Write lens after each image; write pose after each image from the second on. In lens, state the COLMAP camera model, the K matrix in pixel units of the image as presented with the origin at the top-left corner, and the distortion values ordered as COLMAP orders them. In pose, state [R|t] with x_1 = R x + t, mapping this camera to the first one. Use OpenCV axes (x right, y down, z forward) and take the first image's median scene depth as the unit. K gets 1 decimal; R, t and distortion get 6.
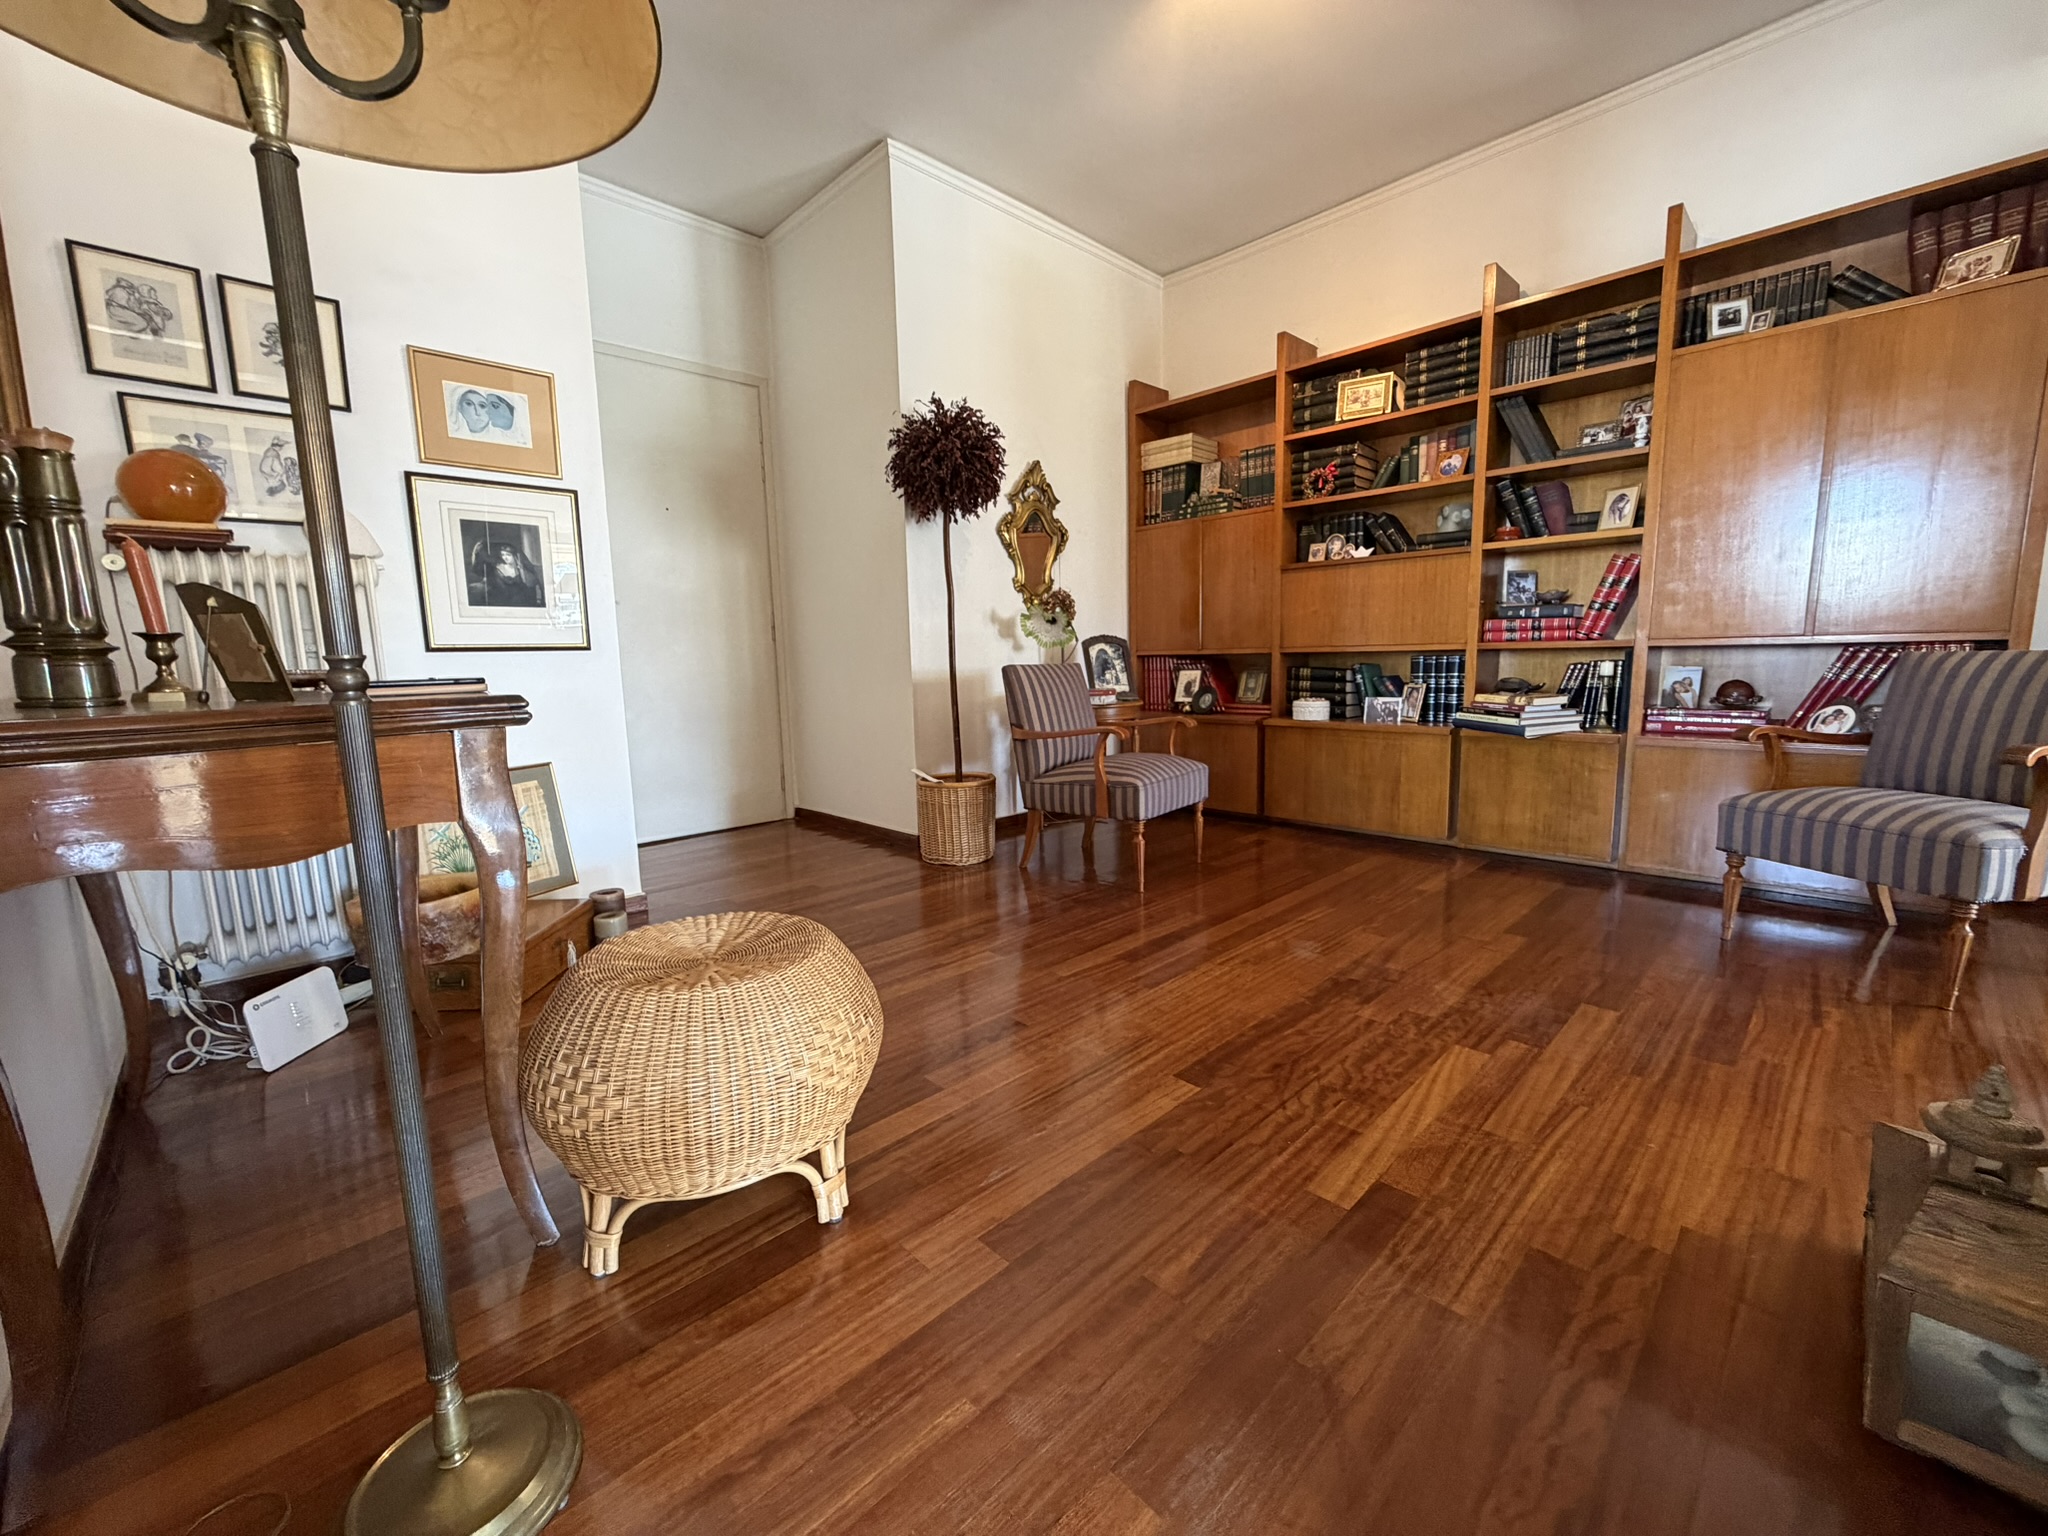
lens RADIAL K [[816.6, 0, 1017.9], [0, 816.6, 766.9], [0, 0, 1]] dist [0.001913, -0.000208]
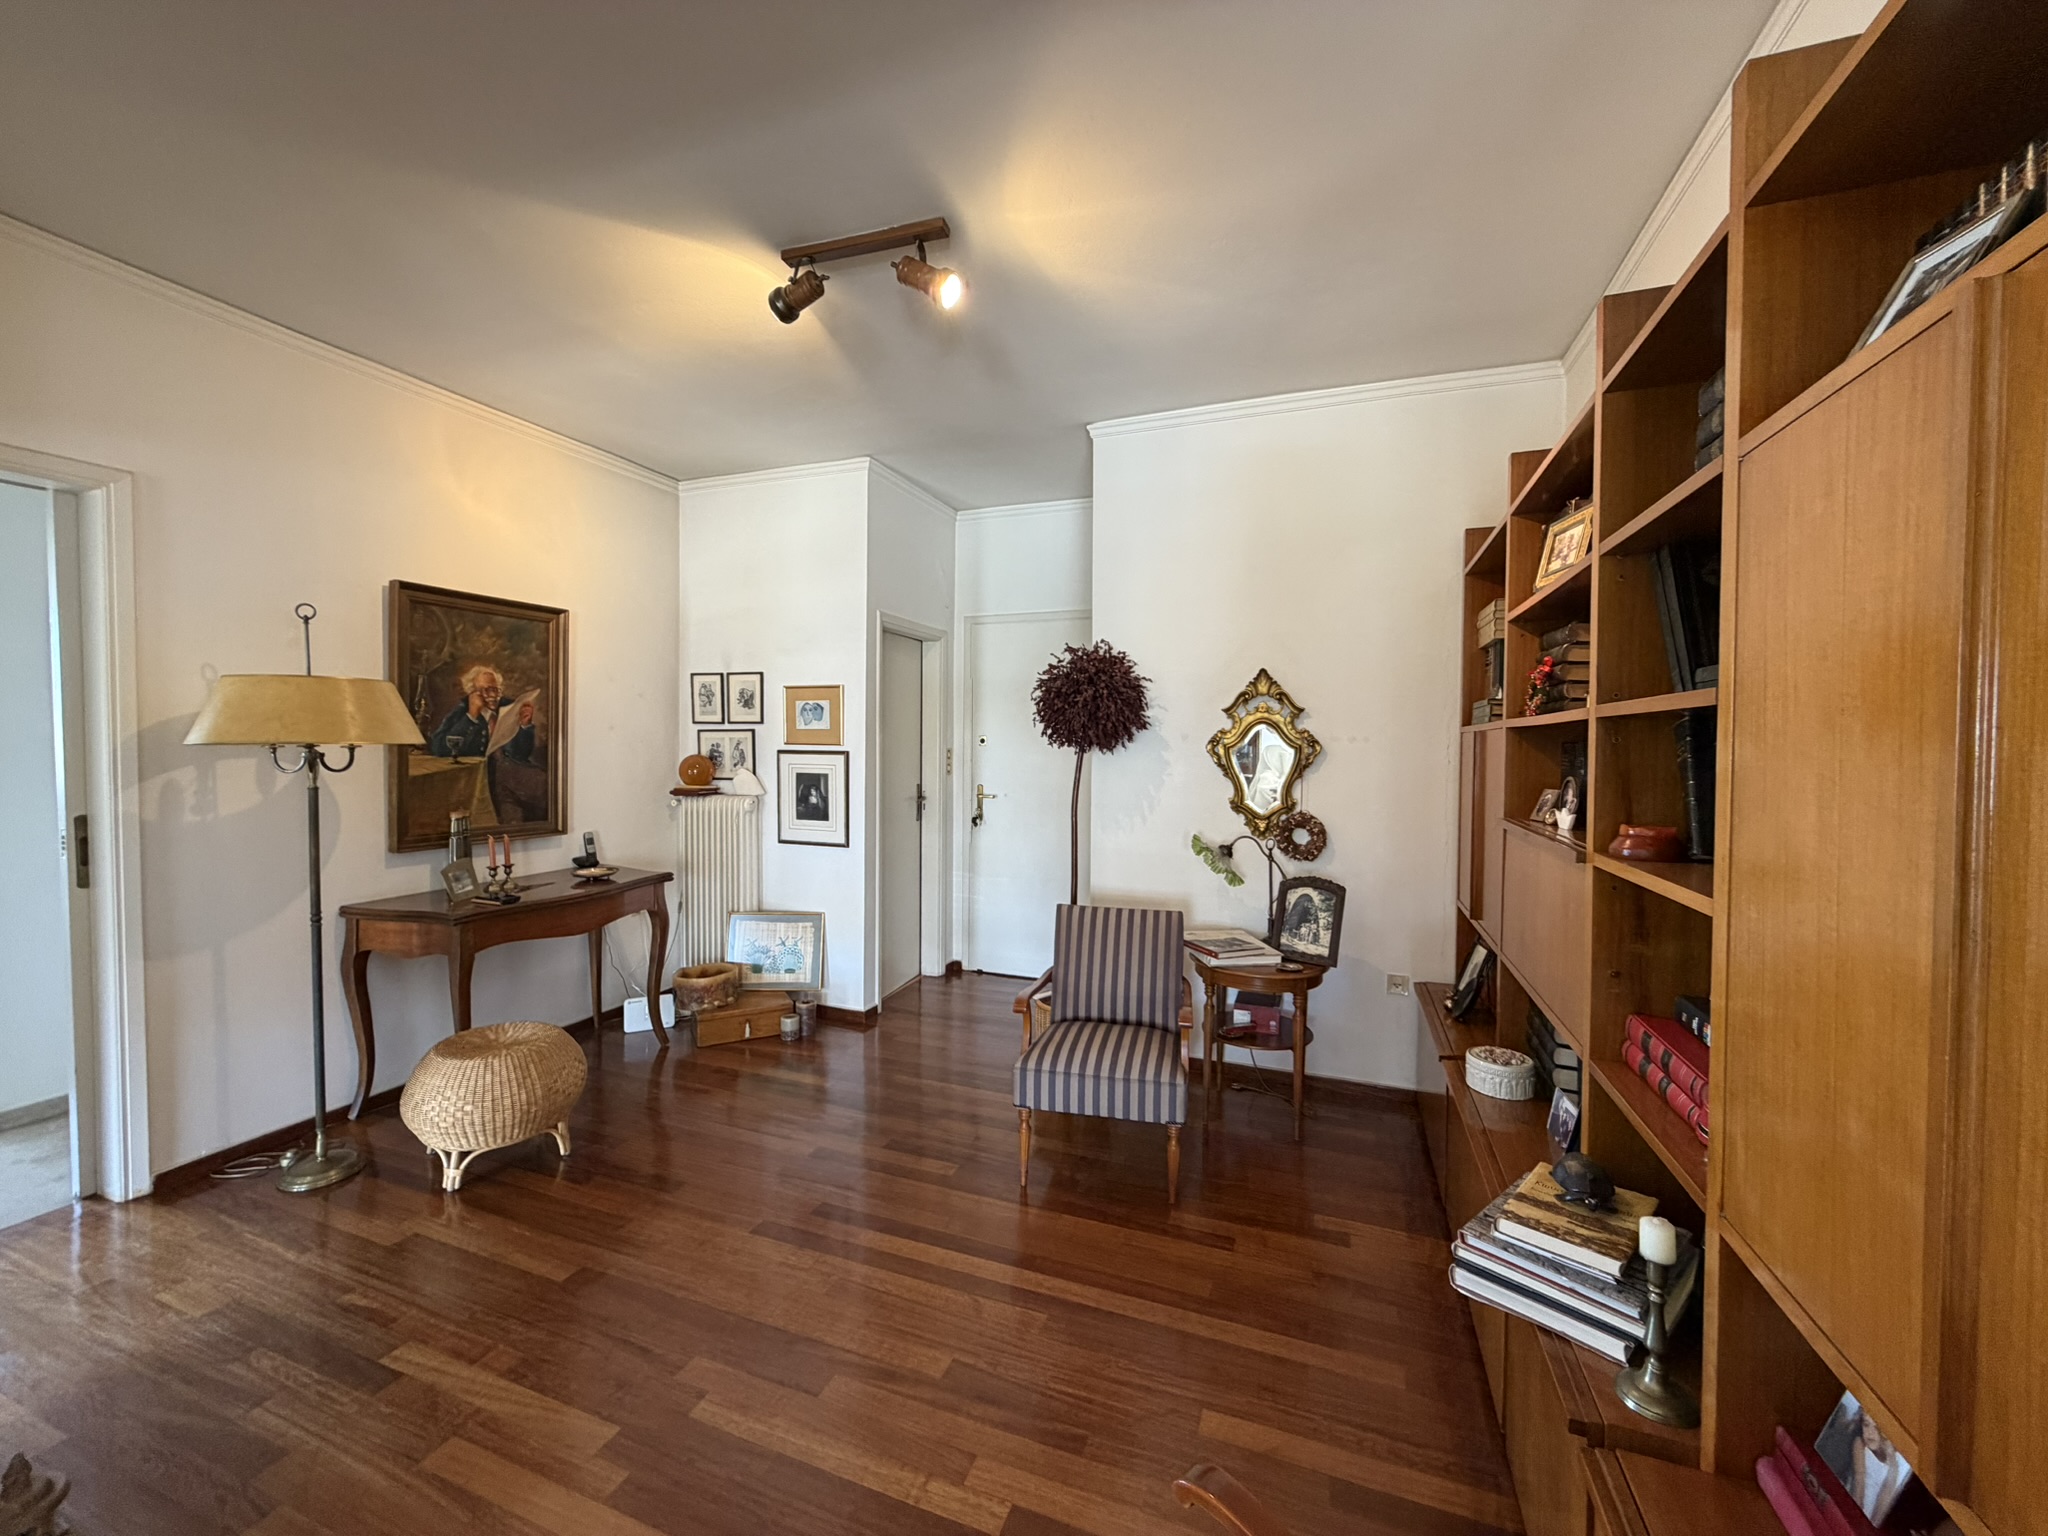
lens RADIAL K [[816.6, 0, 1013.8], [0, 816.6, 765.4], [0, 0, 1]] dist [0.001913, -0.000208]
pose [[0.418326, 0.051399, -0.906841, 1.060001], [-0.140901, 0.989984, -0.008886, -0.337260], [0.897302, 0.131492, 0.421378, 0.605282]]
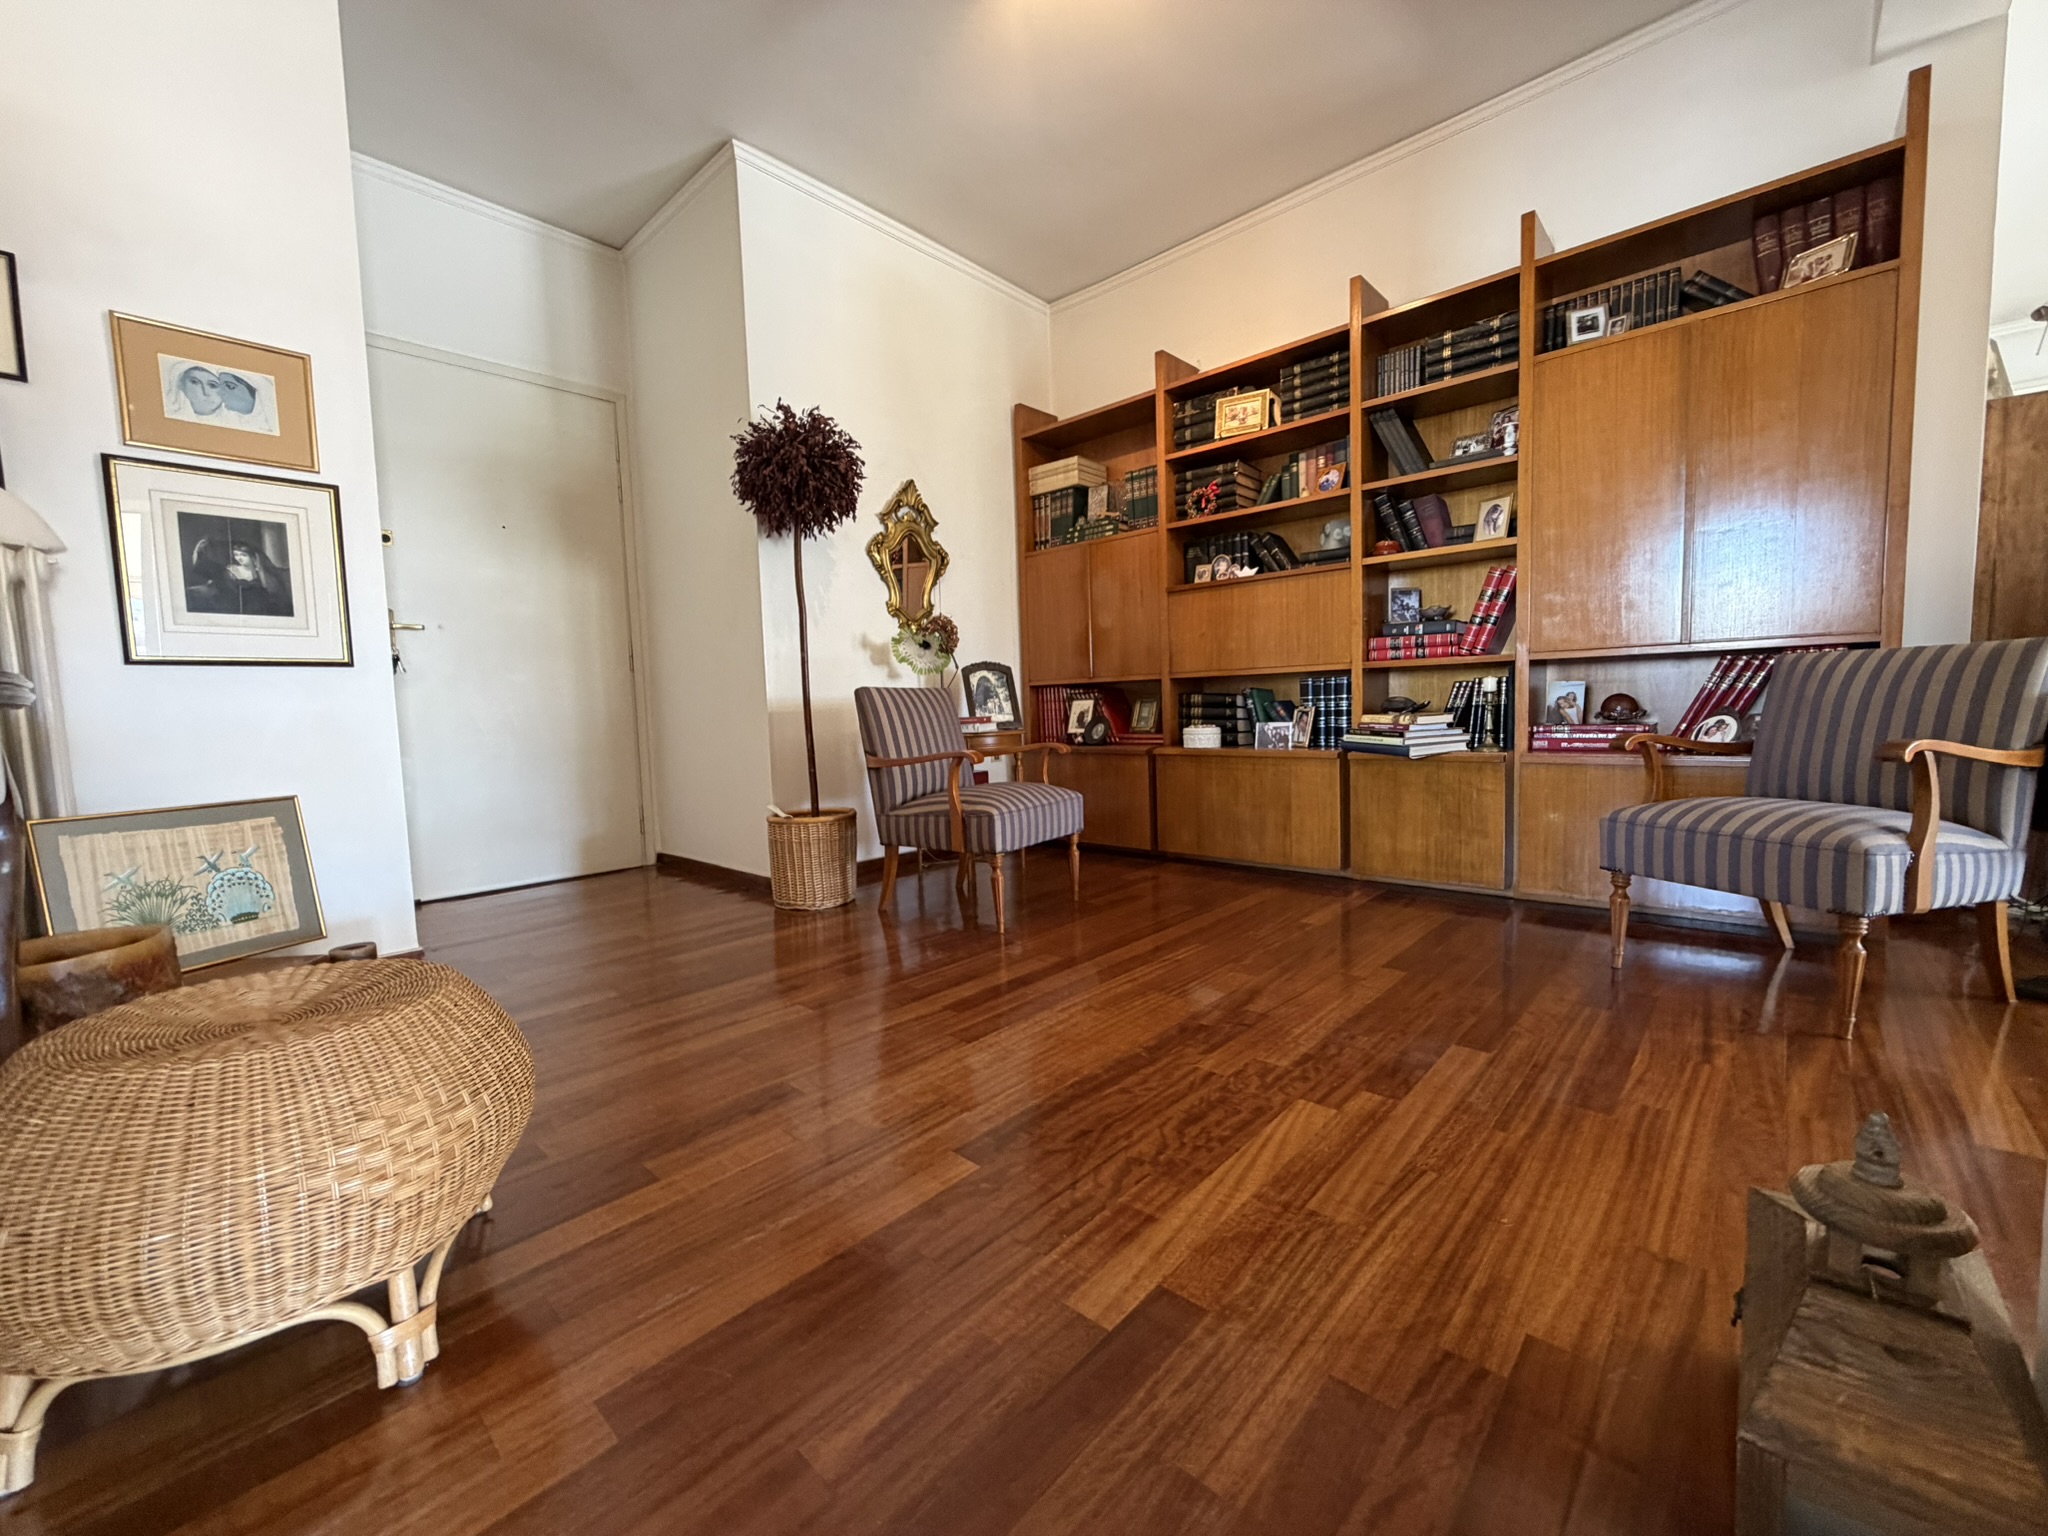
lens RADIAL K [[816.6, 0, 1018.0], [0, 816.6, 766.5], [0, 0, 1]] dist [0.001913, -0.000208]
pose [[0.998443, -0.012902, 0.054262, 0.137001], [0.016380, 0.997806, -0.064150, 0.030975], [-0.053315, 0.064939, 0.996464, 0.101659]]
